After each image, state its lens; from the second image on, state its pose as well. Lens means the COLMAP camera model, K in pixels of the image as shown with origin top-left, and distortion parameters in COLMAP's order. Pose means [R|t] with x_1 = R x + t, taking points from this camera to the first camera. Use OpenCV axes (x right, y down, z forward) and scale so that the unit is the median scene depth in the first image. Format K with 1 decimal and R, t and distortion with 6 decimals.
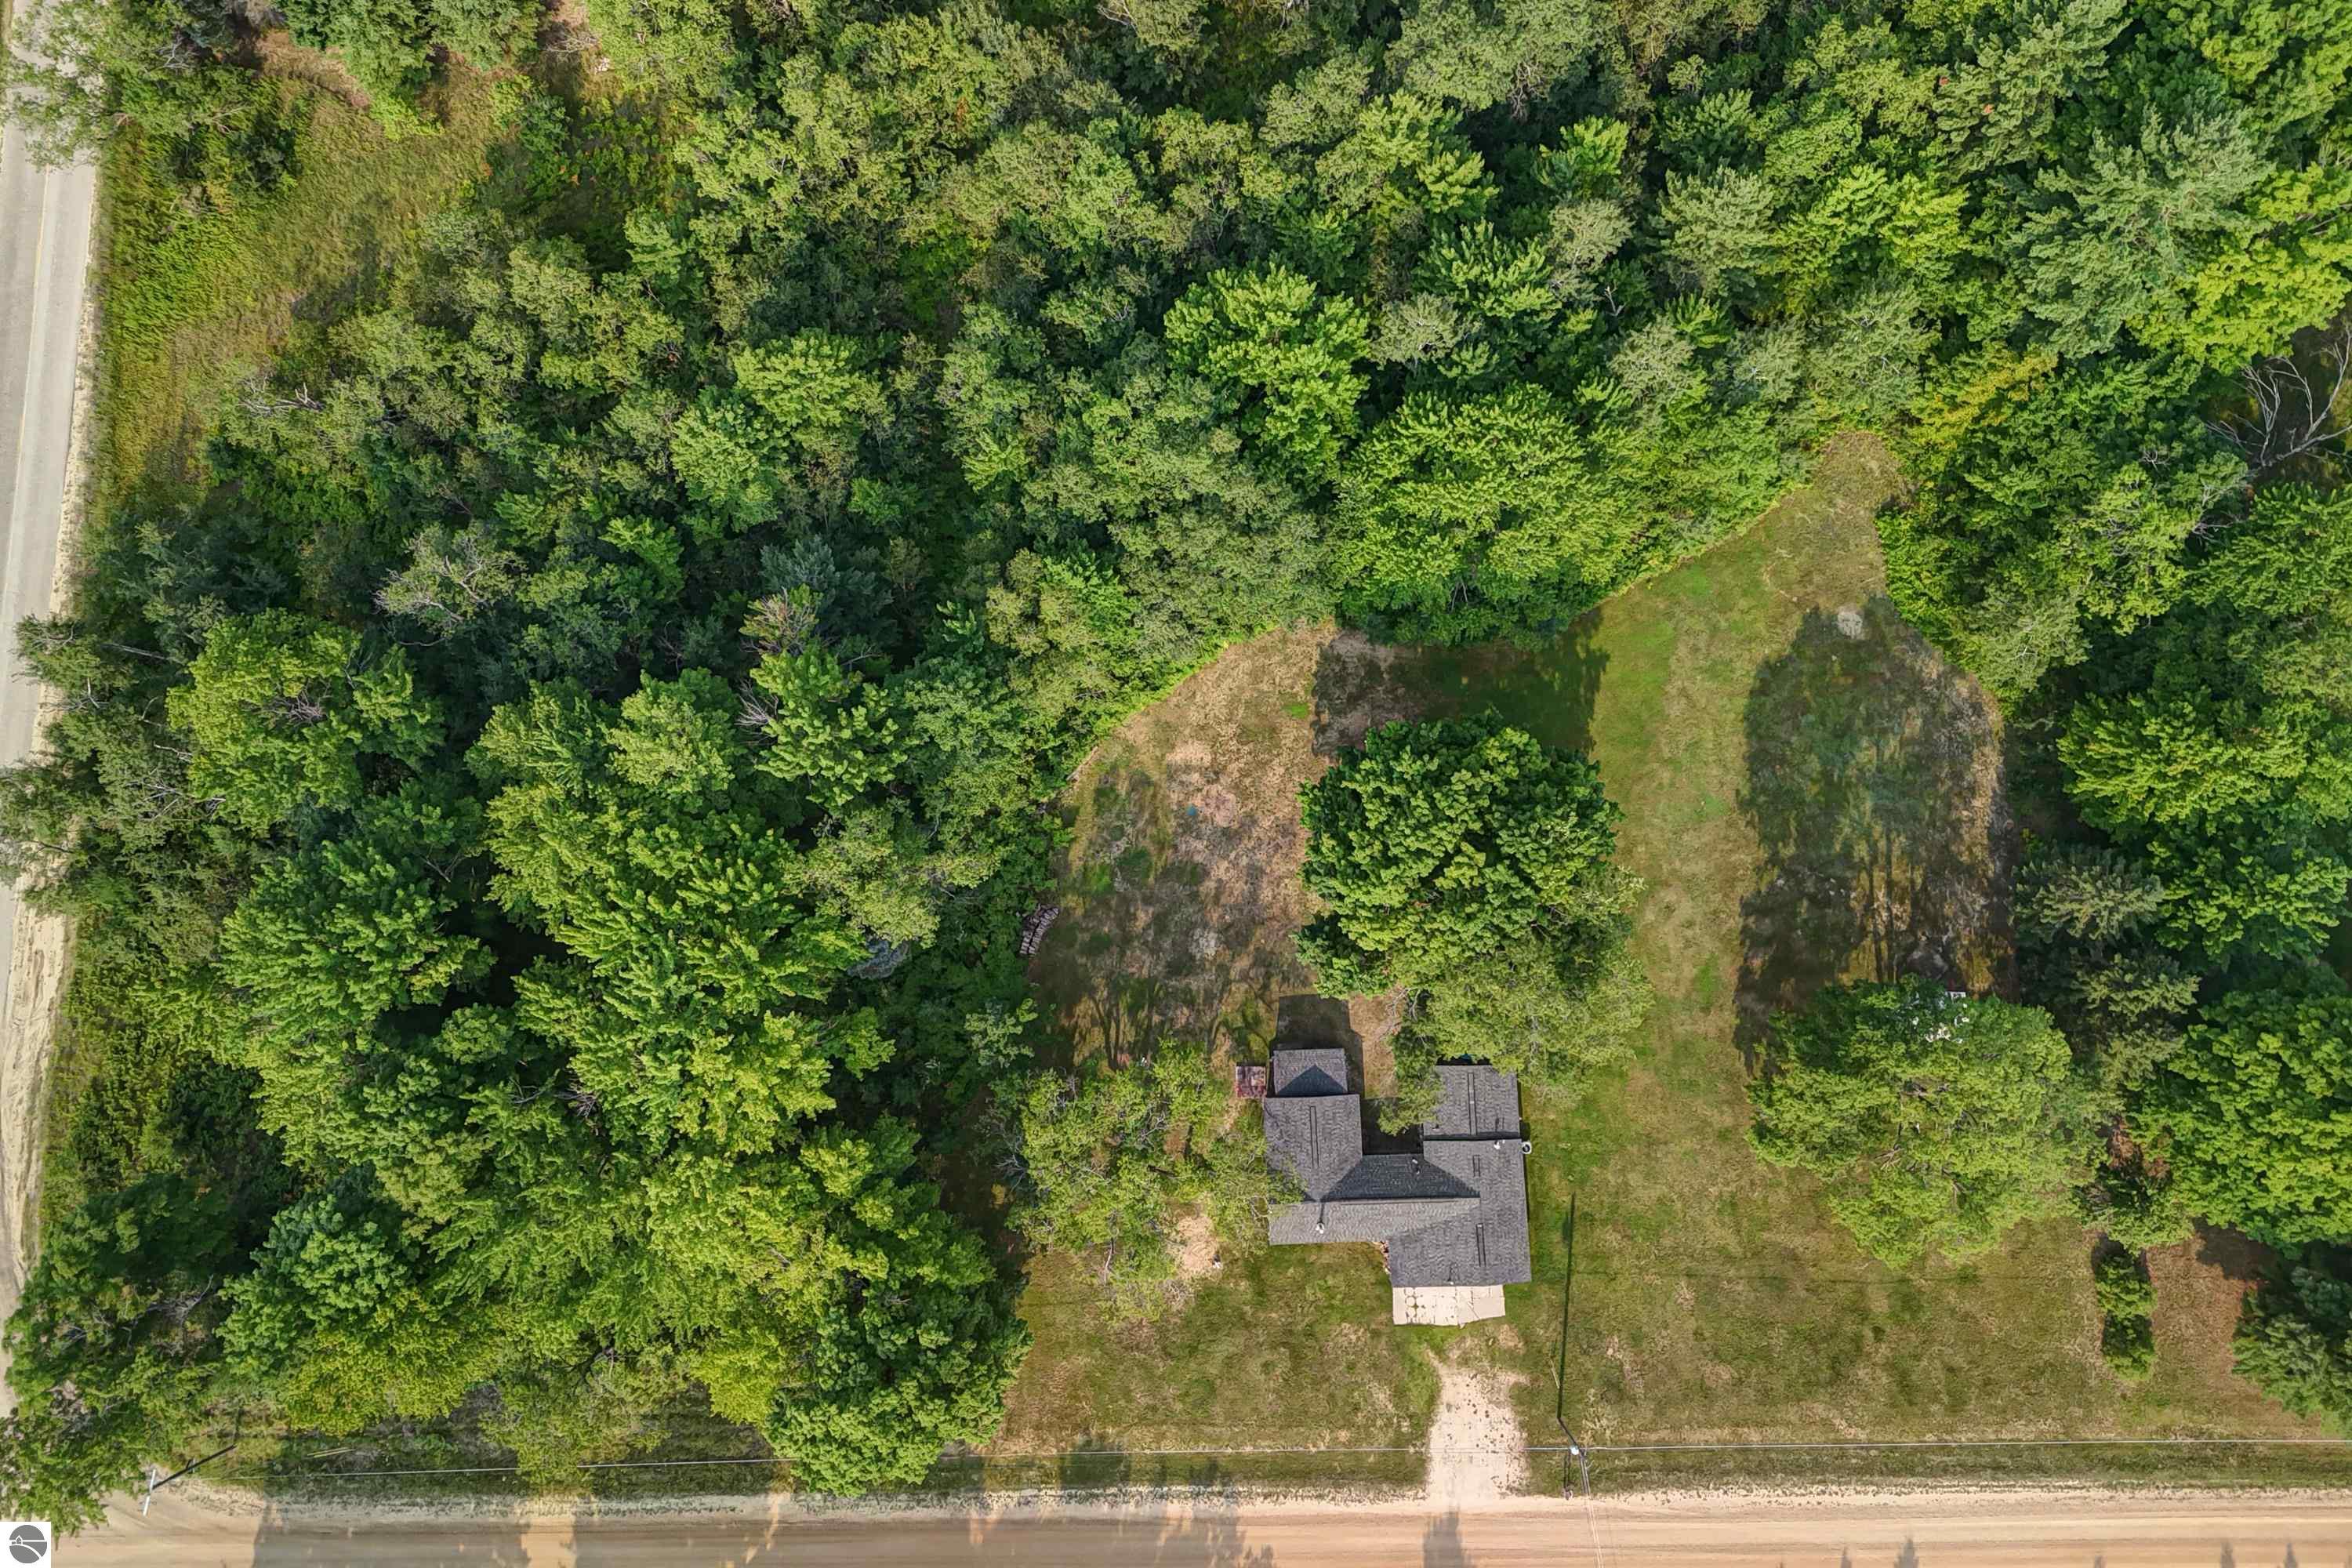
lens RADIAL K [[1746.8, 0, 1172.1], [0, 1746.8, 728.8], [0, 0, 1]] dist [0.060447, -0.038749]
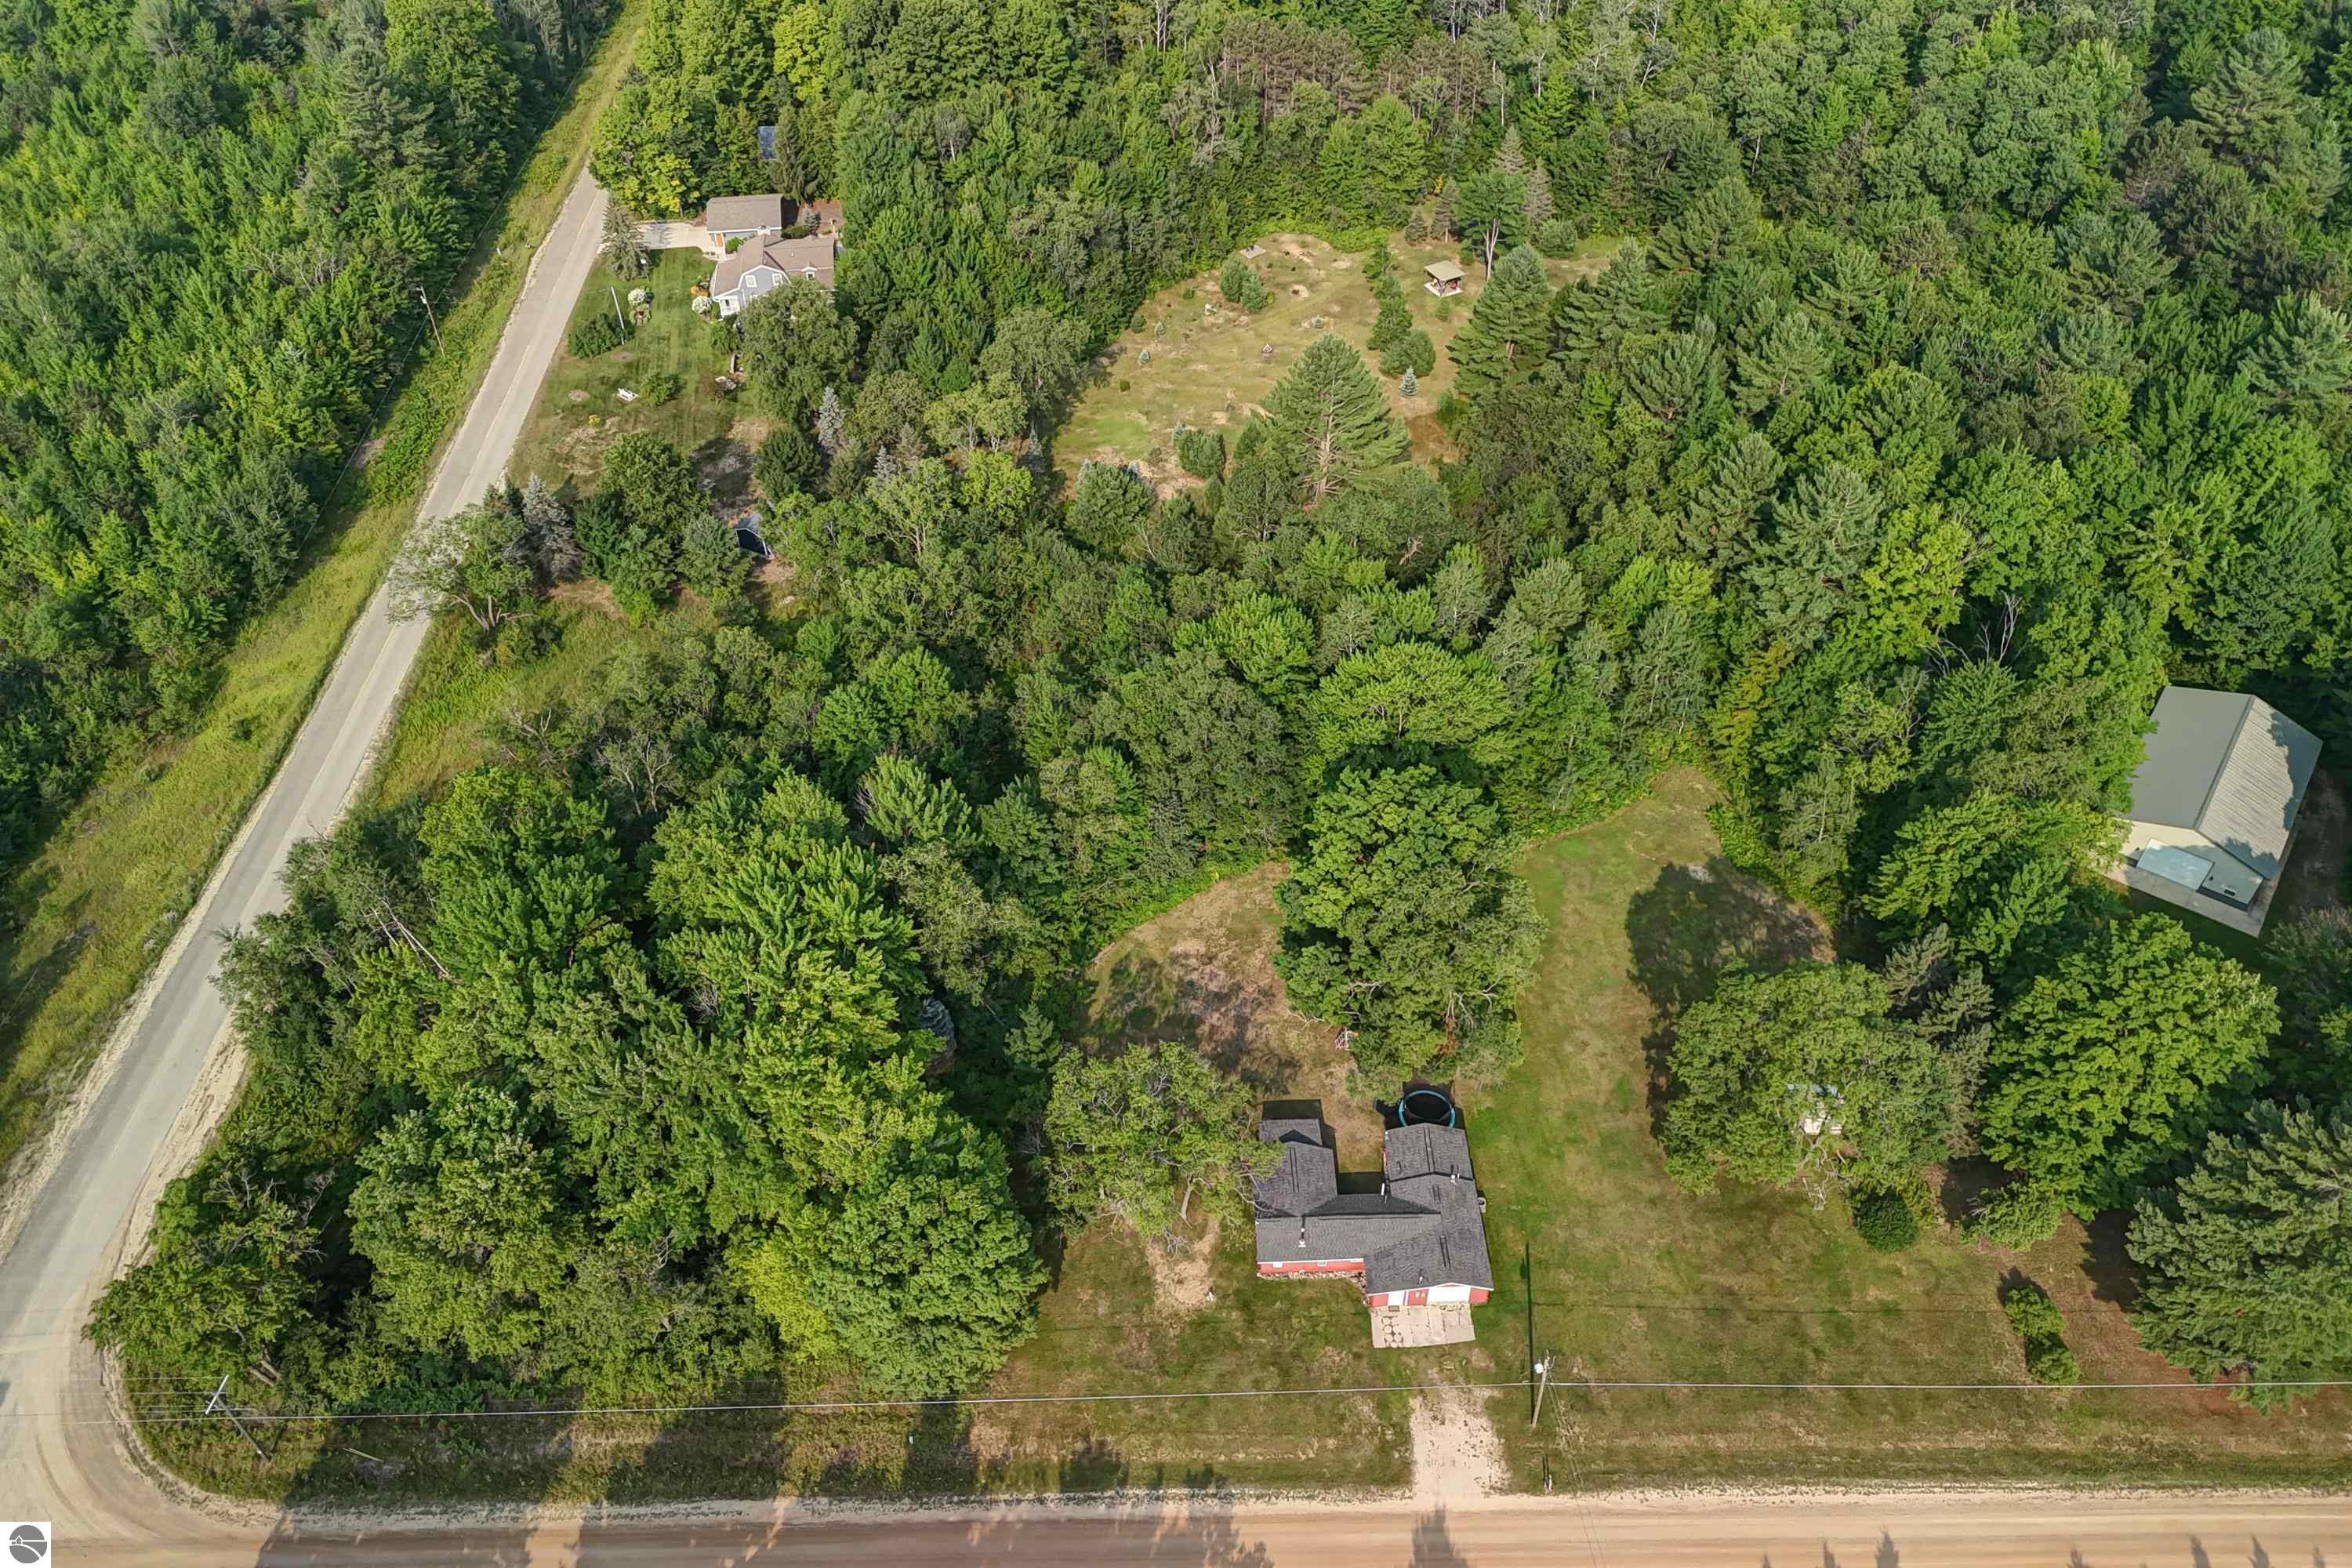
lens RADIAL K [[1744.4, 0, 1170.1], [0, 1744.4, 737.5], [0, 0, 1]] dist [0.077864, -0.051657]
pose [[0.999904, 0.013501, -0.002955, -0.001410], [-0.012530, 0.795289, -0.606101, 0.706256], [-0.005833, 0.606081, 0.795382, -0.092861]]
